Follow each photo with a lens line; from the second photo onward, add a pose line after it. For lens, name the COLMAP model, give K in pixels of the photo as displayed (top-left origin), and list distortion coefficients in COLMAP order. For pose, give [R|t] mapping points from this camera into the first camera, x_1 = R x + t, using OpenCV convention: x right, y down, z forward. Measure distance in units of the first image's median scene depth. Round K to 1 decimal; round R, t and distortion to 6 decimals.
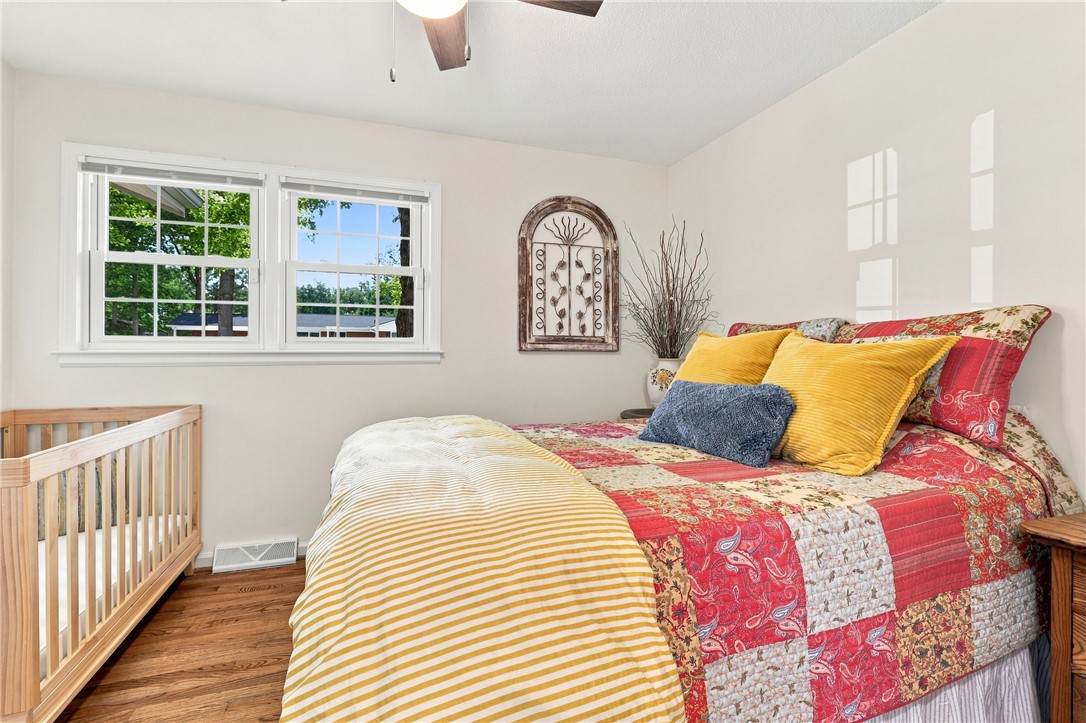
lens RADIAL K [[494.1, 0, 537.6], [0, 494.1, 362.3], [0, 0, 1]] dist [-0.000430, 0.001053]
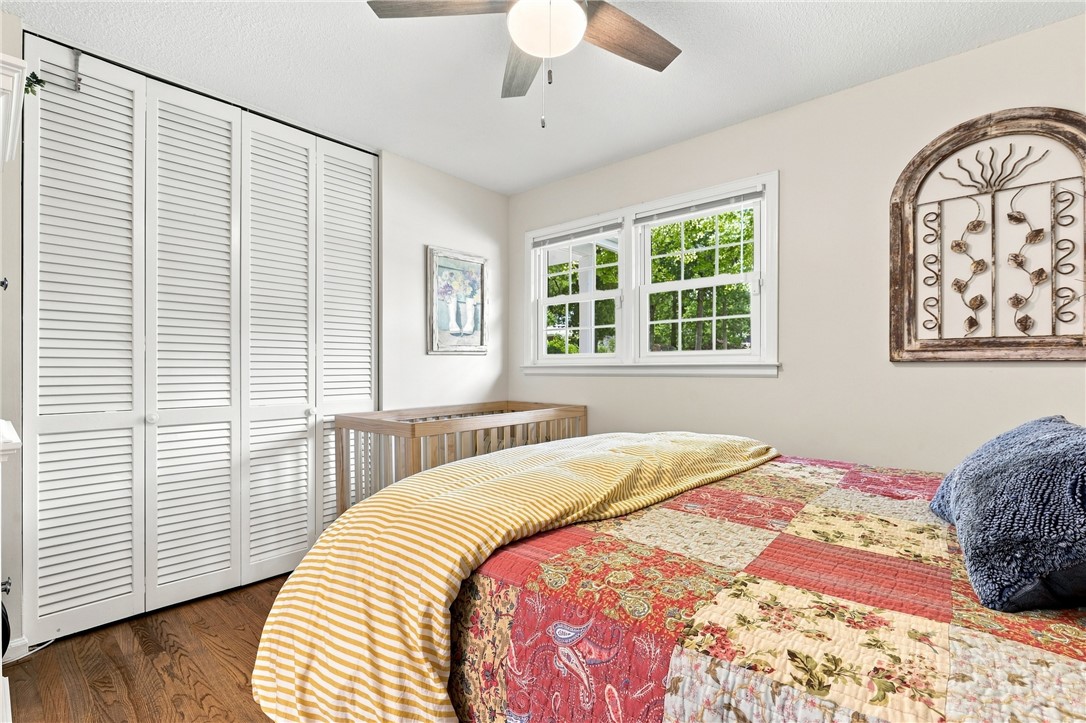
lens RADIAL K [[494.1, 0, 537.6], [0, 494.1, 362.3], [0, 0, 1]] dist [-0.000430, 0.001053]
pose [[0.492318, -0.008392, -0.870375, 0.326907], [-0.013433, 0.999761, -0.017237, -0.003540], [0.870312, 0.020178, 0.492087, 0.198928]]
